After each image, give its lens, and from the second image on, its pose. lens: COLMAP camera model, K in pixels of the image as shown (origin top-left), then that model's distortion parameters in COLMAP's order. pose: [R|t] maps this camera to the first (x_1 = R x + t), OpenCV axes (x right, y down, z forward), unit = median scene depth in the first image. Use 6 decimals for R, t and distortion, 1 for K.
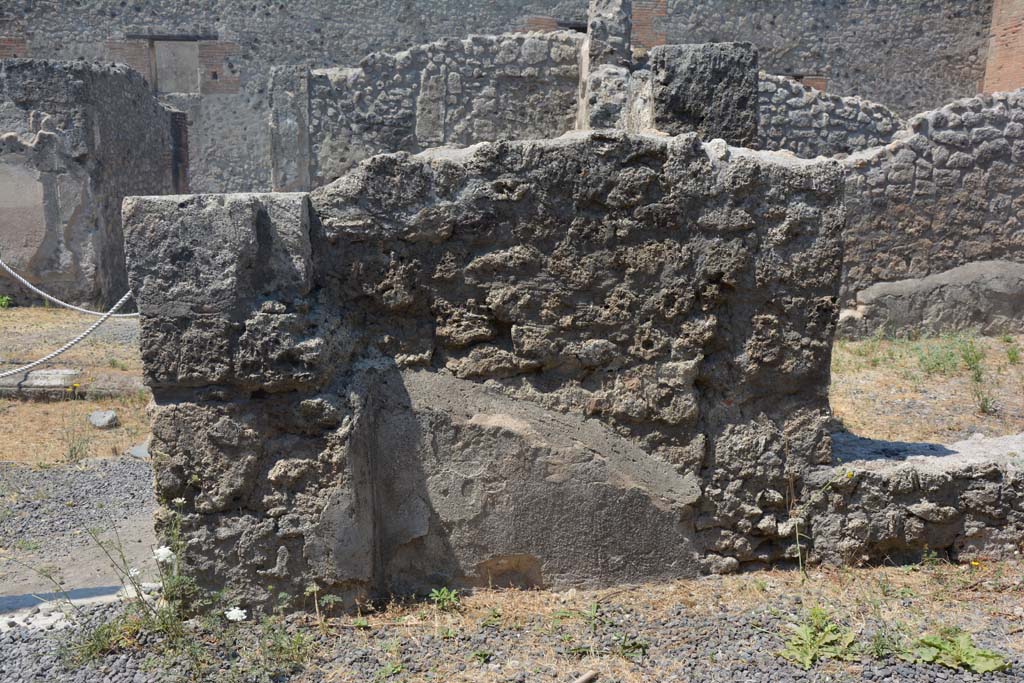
lens RADIAL K [[1103.5, 0, 513.4], [0, 1103.5, 347.5], [0, 0, 1]] dist [0.031461, 0.000000]
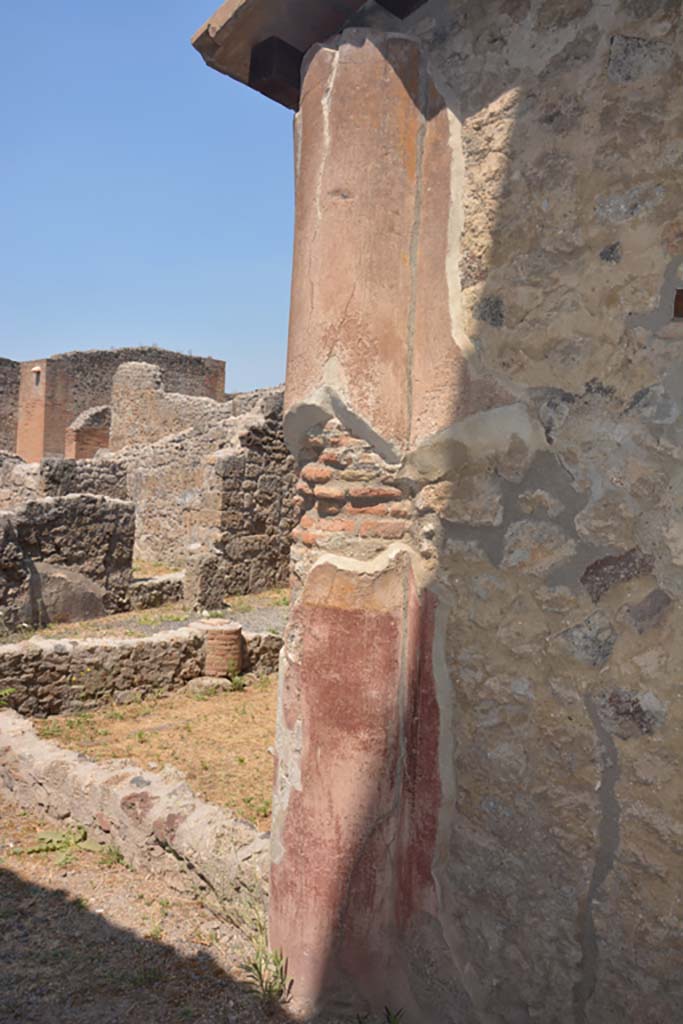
lens RADIAL K [[786.6, 0, 342.0], [0, 786.6, 509.0], [0, 0, 1]] dist [-0.113927, 0.054275]
pose [[0.653091, -0.005596, 0.757259, -1.290786], [0.088387, 0.993701, -0.068886, 0.106722], [-0.752104, 0.111921, 0.649472, -1.306760]]
